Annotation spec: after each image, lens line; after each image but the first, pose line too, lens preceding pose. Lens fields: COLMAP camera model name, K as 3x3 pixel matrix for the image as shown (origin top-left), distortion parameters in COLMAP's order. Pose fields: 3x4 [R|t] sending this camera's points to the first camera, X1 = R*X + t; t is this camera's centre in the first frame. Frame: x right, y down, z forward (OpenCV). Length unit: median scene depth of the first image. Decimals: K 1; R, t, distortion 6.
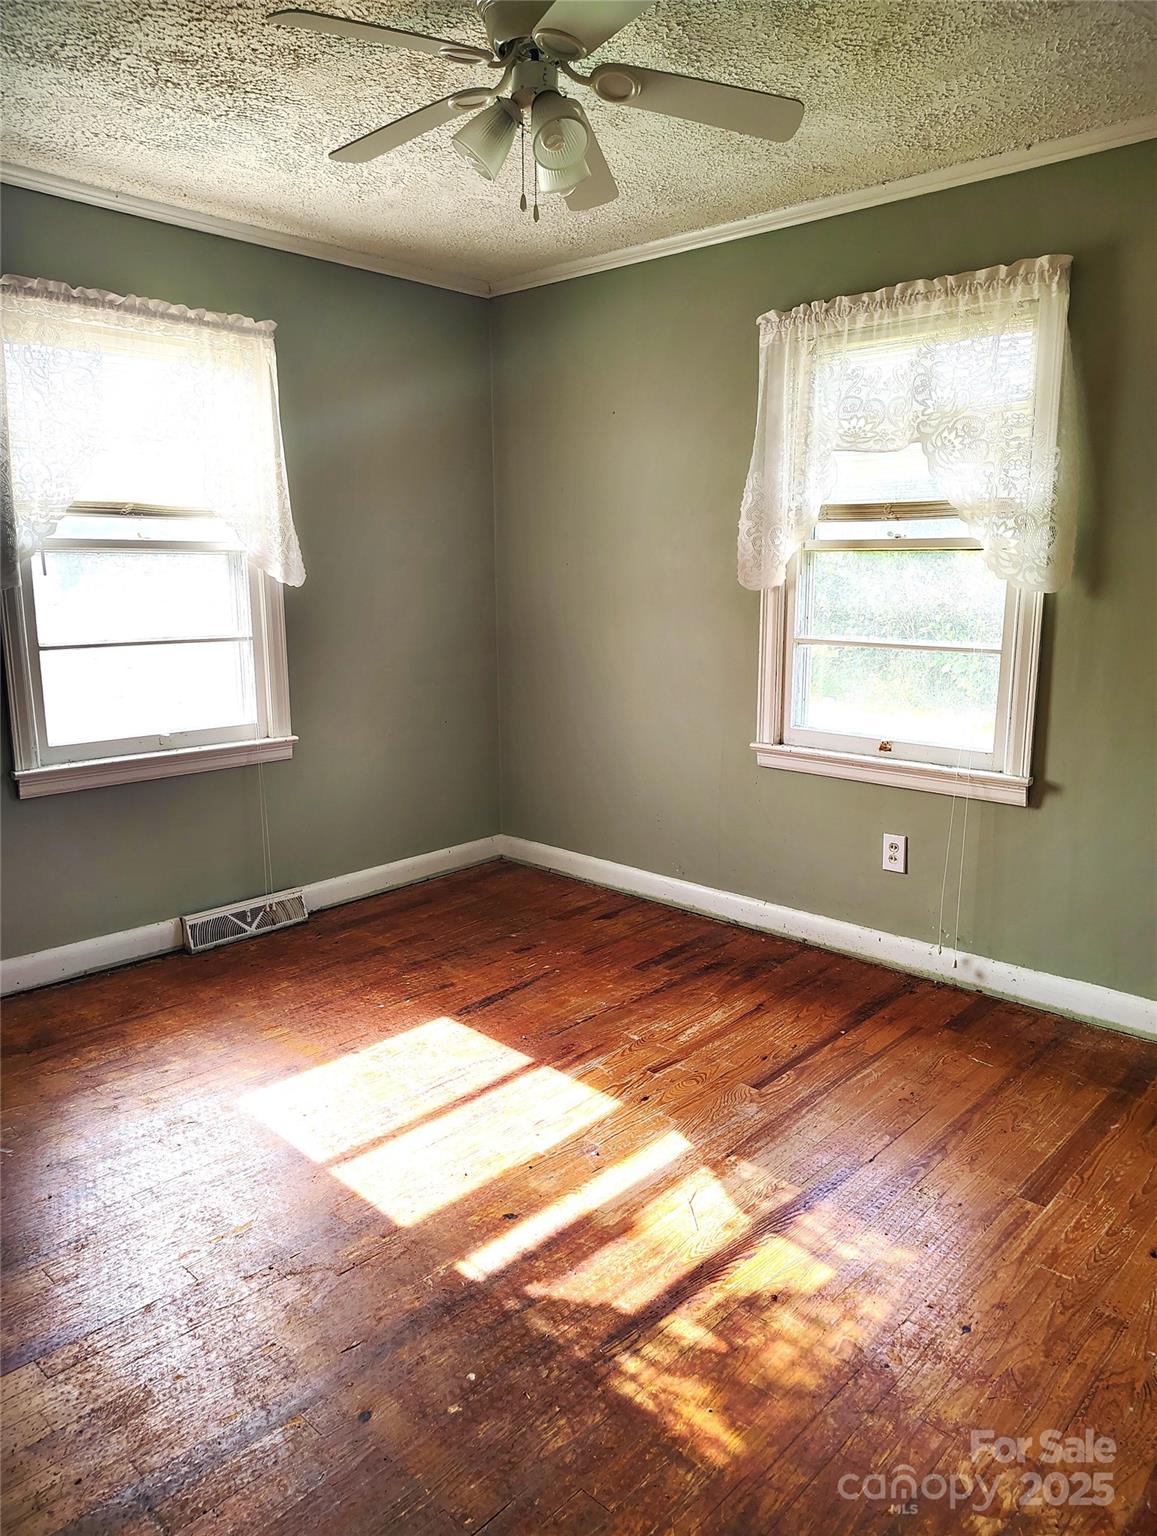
lens RADIAL K [[1047.1, 0, 575.4], [0, 1047.1, 776.0], [0, 0, 1]] dist [0.055729, -0.051061]
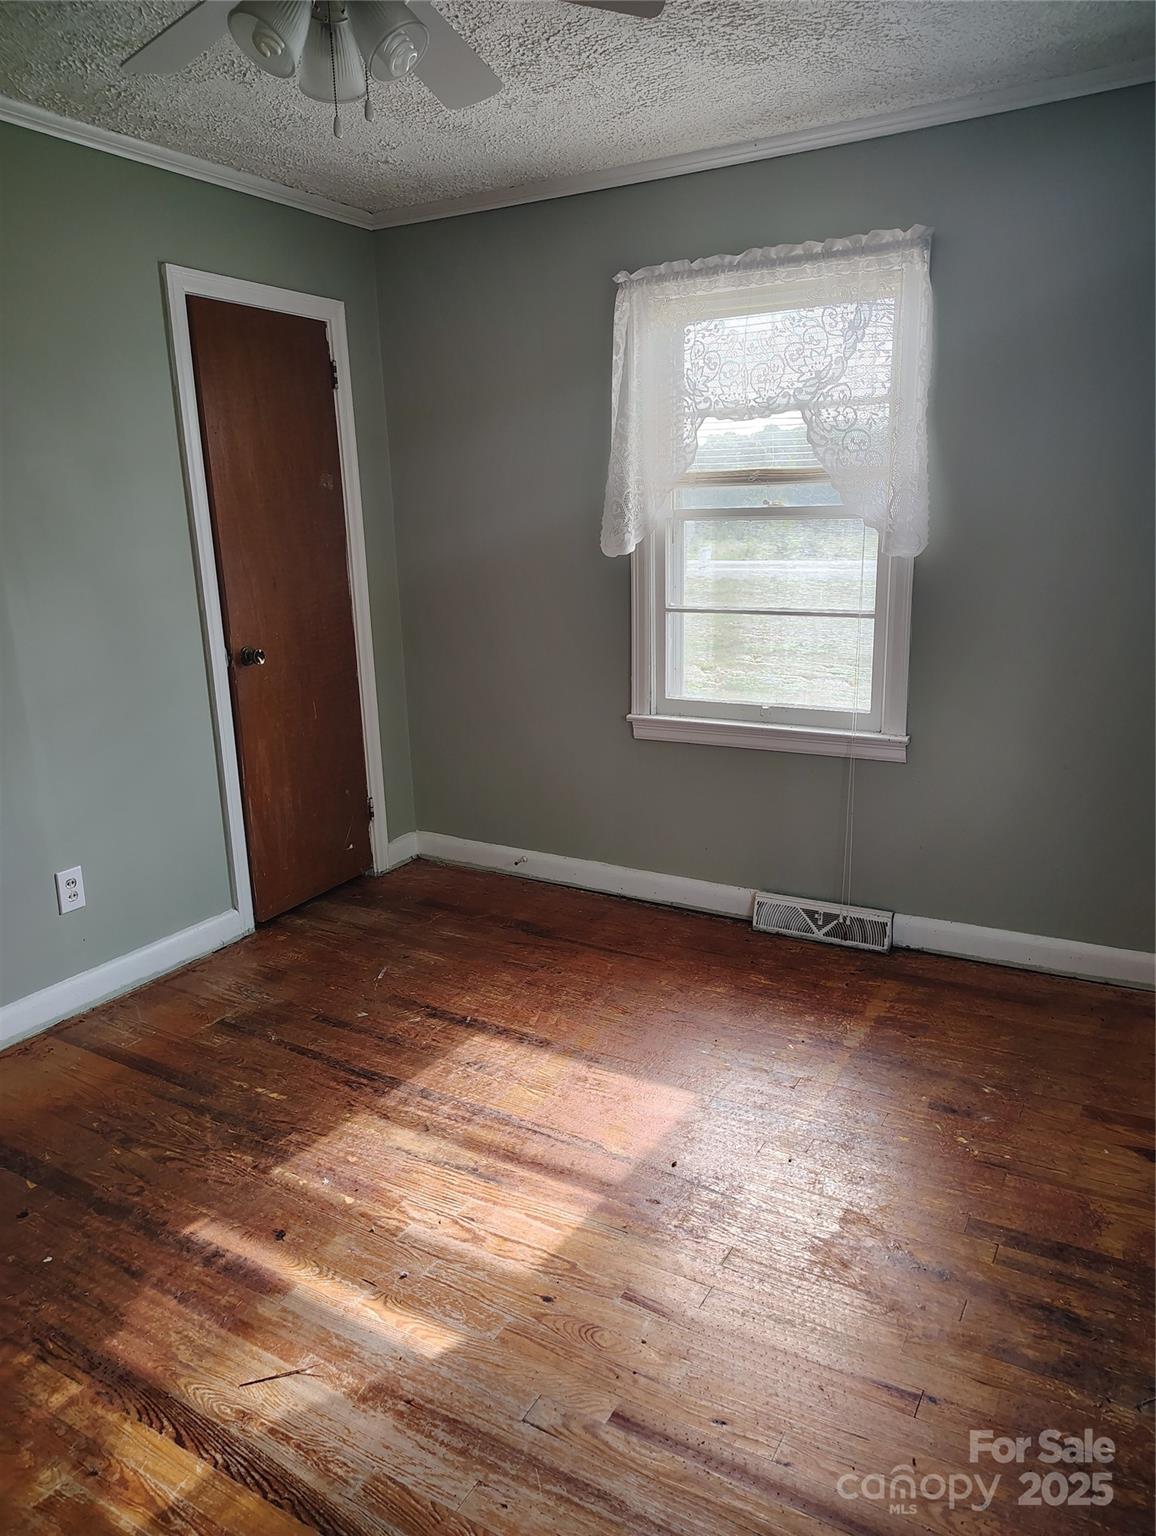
lens RADIAL K [[1047.1, 0, 574.9], [0, 1047.1, 776.0], [0, 0, 1]] dist [0.055729, -0.051061]
pose [[0.232674, 0.238257, -0.942919, 0.492210], [-0.164170, 0.965237, 0.203386, -0.143185], [0.958599, 0.107476, 0.263700, 0.567717]]
